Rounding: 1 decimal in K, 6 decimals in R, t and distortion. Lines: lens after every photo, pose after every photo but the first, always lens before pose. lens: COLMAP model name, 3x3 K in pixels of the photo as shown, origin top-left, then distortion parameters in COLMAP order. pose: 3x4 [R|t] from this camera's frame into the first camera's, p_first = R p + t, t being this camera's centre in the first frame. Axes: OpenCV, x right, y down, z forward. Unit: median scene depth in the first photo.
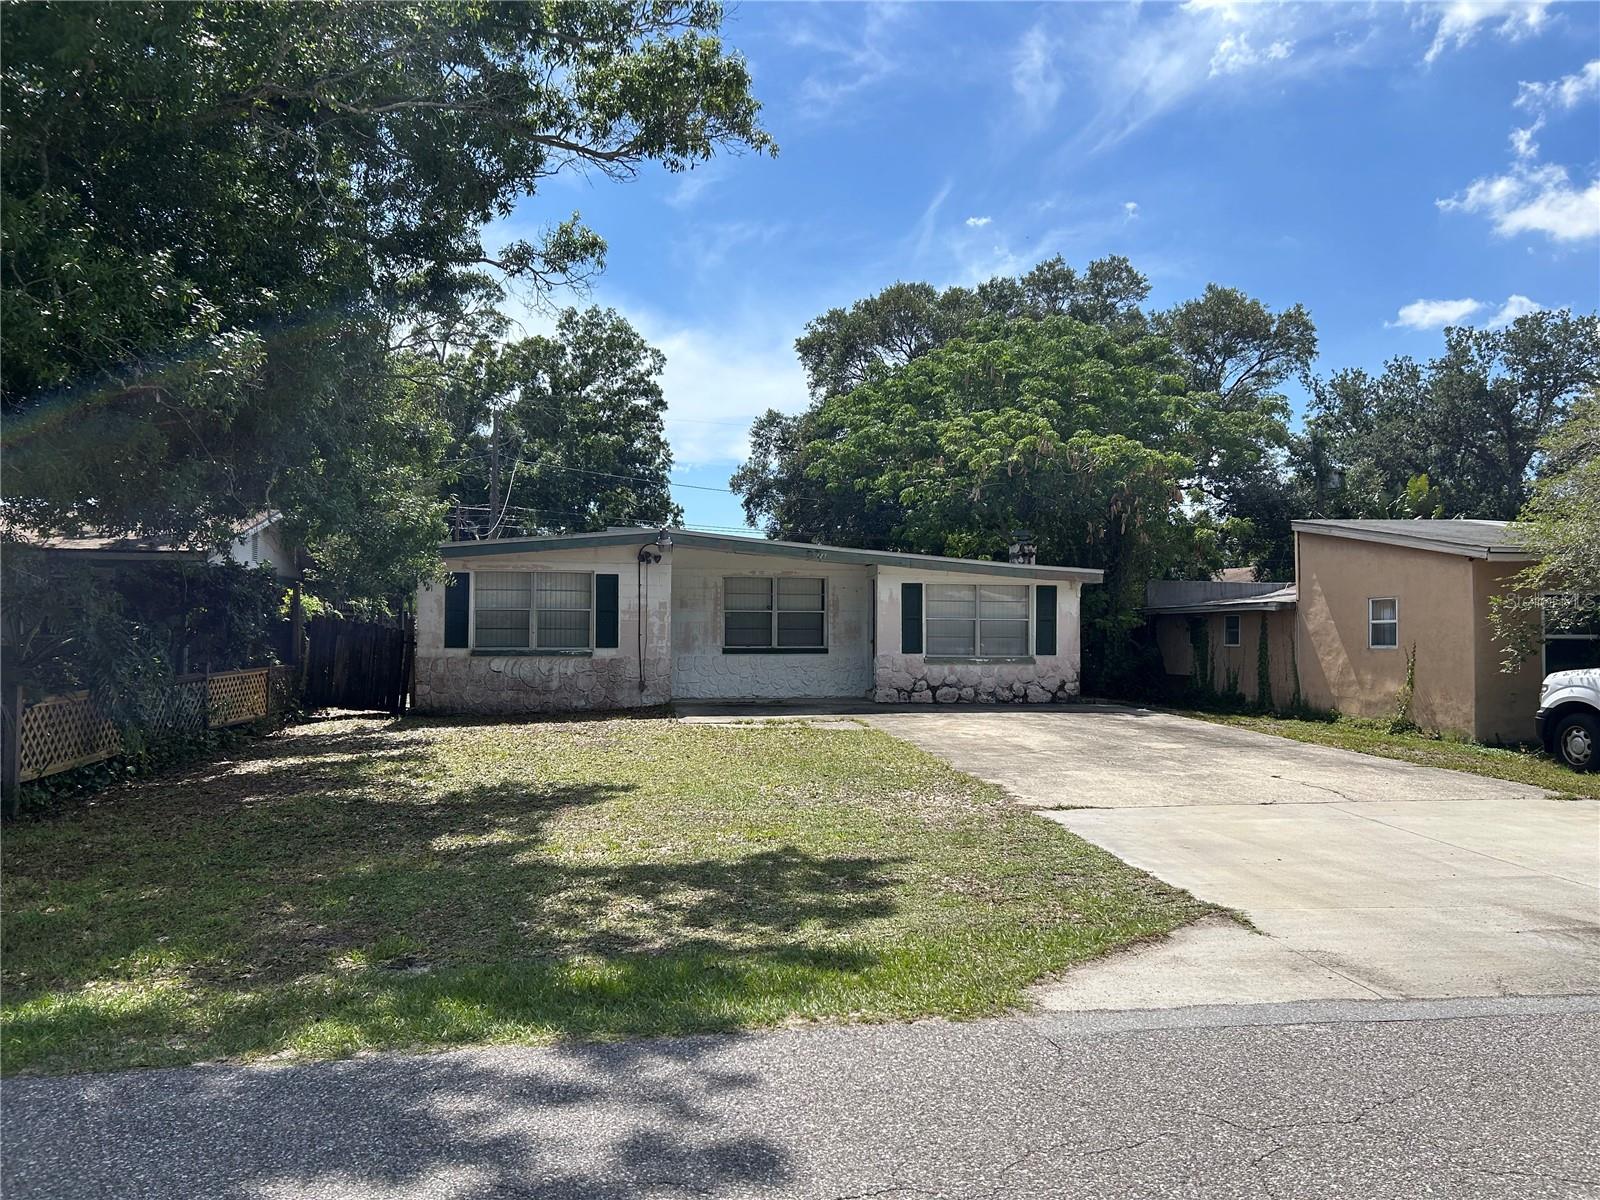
lens RADIAL K [[1222.3, 0, 796.4], [0, 1222.3, 595.2], [0, 0, 1]] dist [0.068781, -0.054341]
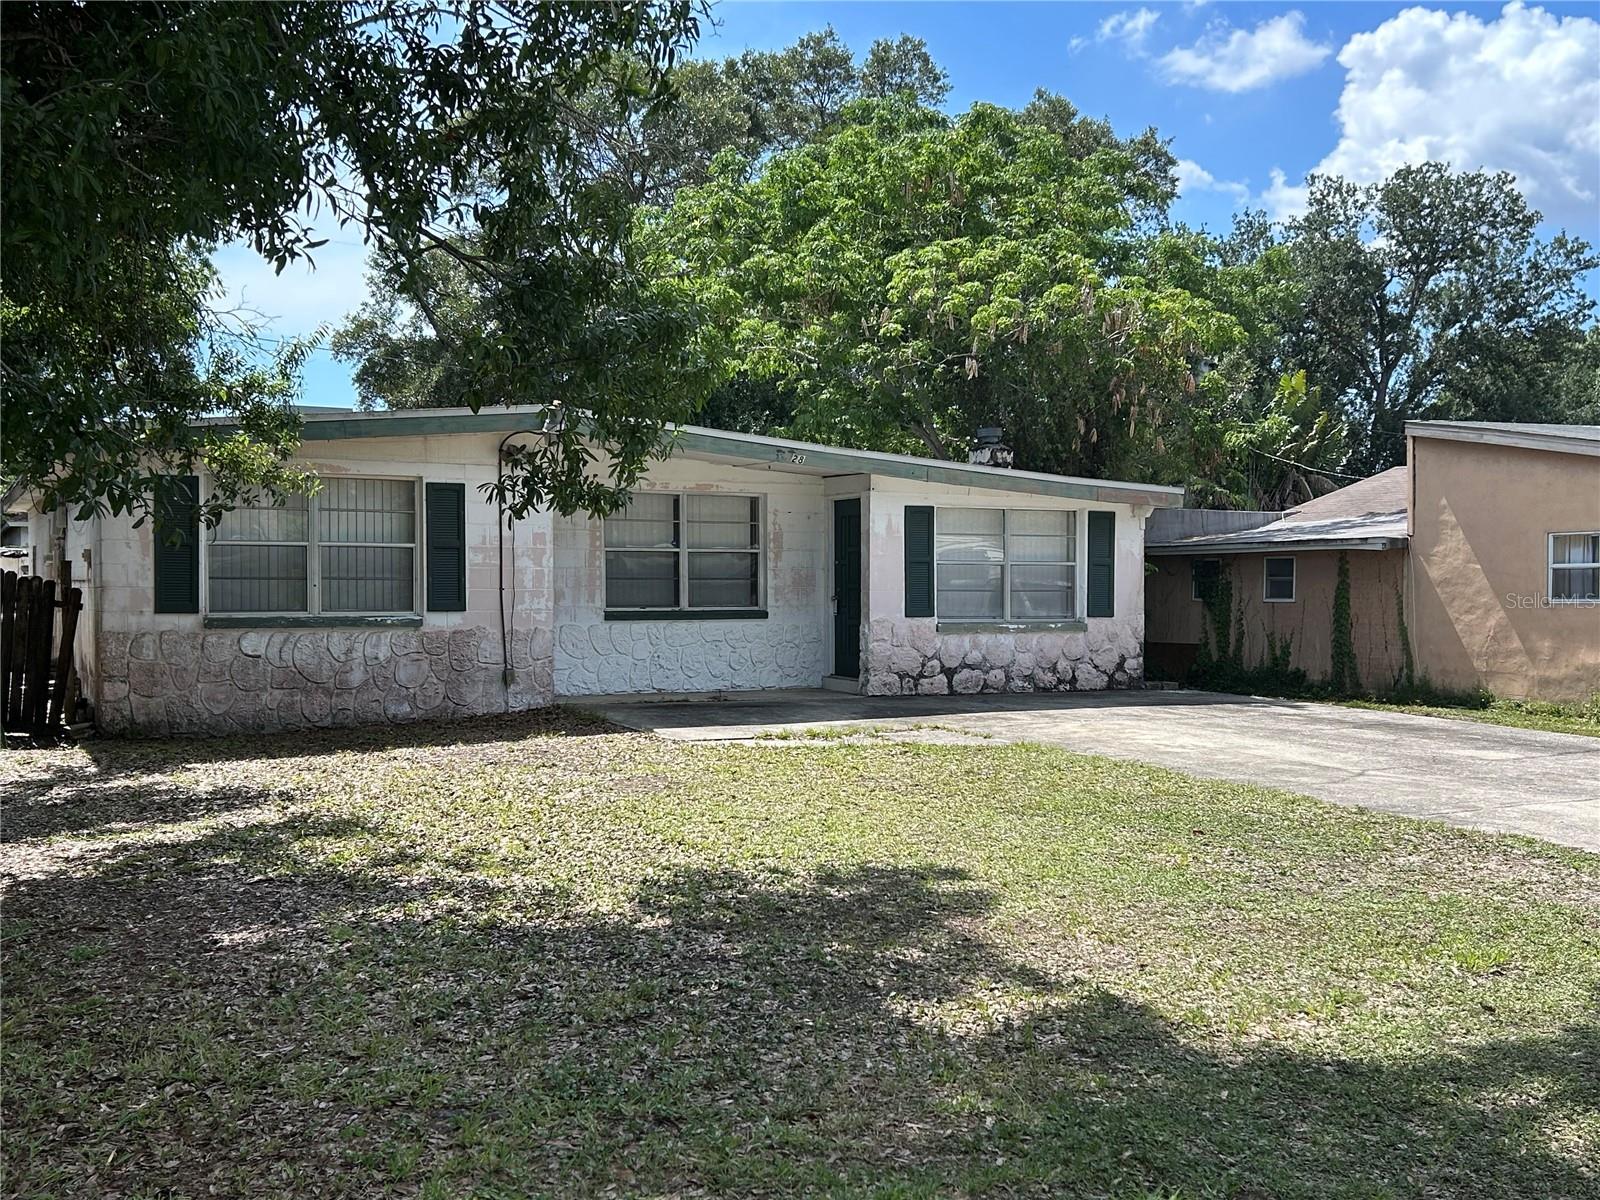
lens RADIAL K [[1760.3, 0, 804.1], [0, 1760.3, 594.3], [0, 0, 1]] dist [0.057781, 0.000000]
pose [[0.949930, -0.004771, 0.312425, -0.234706], [-0.006543, 0.999360, 0.035156, 0.004311], [-0.312393, -0.035440, 0.949292, 0.151339]]
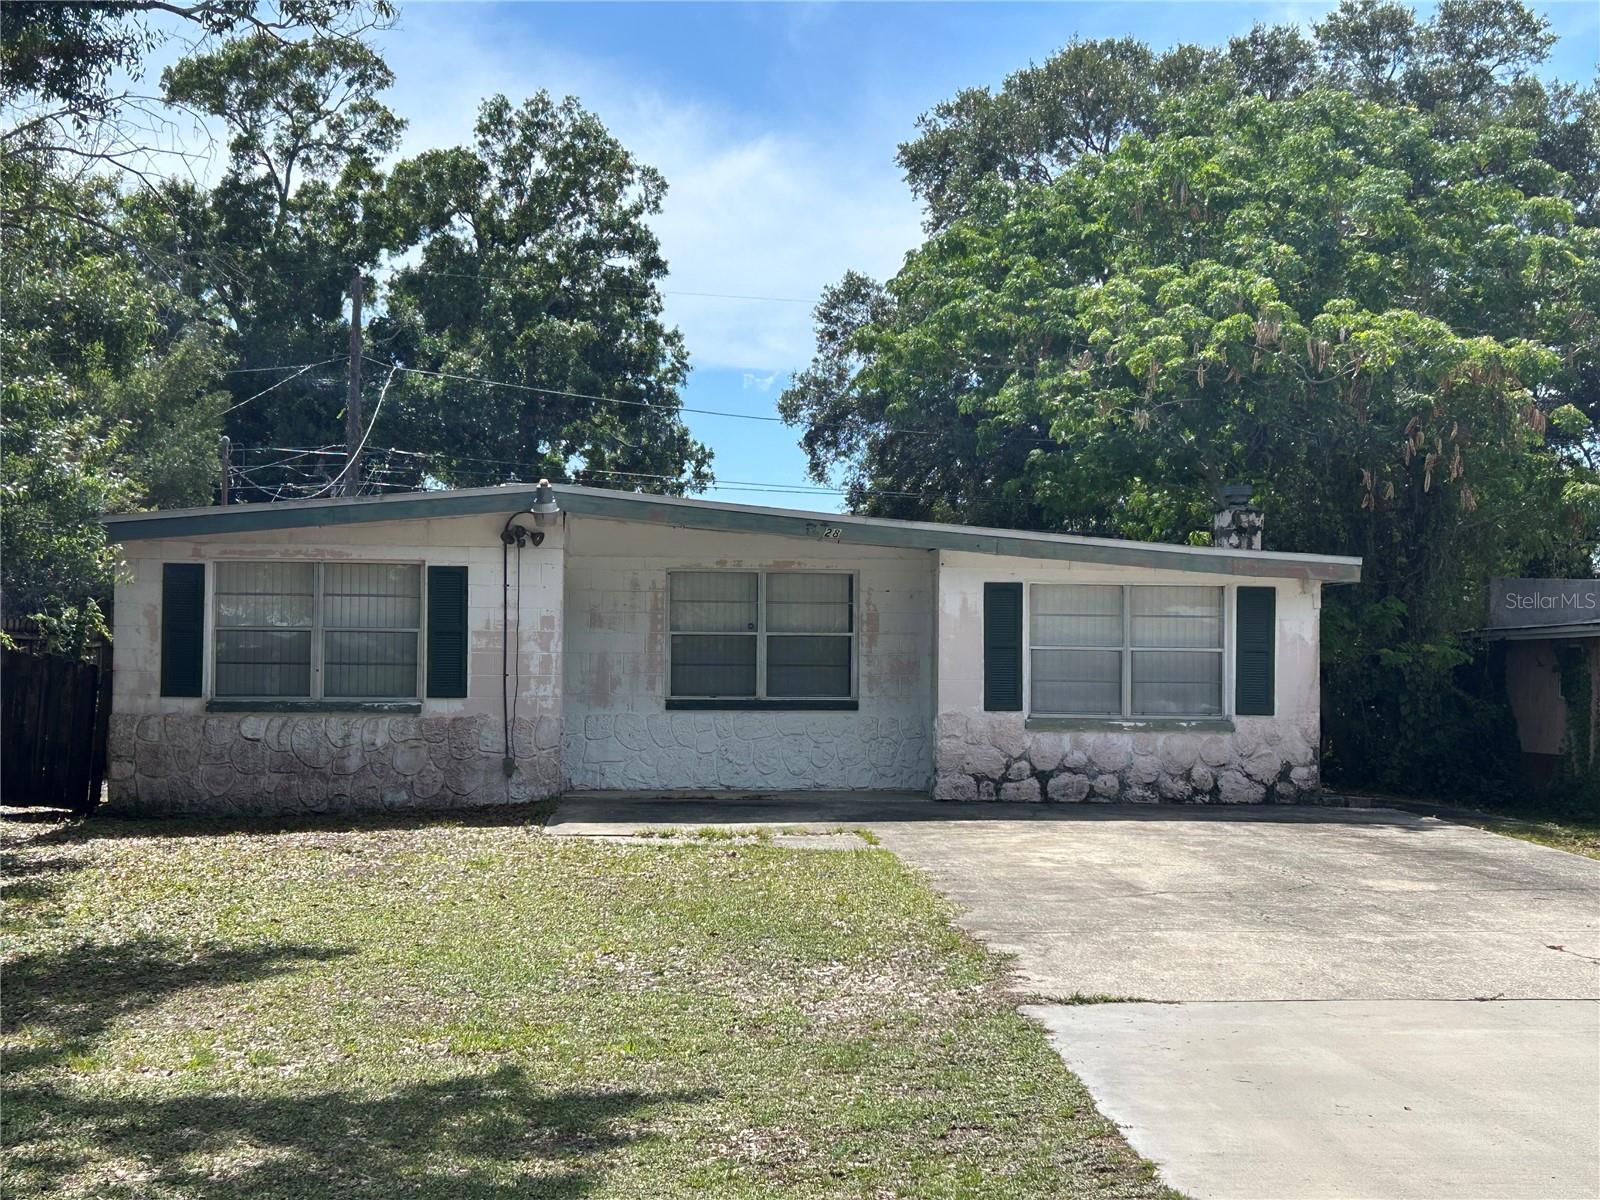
lens RADIAL K [[2178.2, 0, 799.6], [0, 2178.2, 602.5], [0, 0, 1]] dist [0.062488, 0.000000]
pose [[0.996563, 0.000893, -0.082828, 0.080968], [-0.001054, 0.999998, -0.001902, 0.001078], [0.082827, 0.001983, 0.996562, 0.020997]]
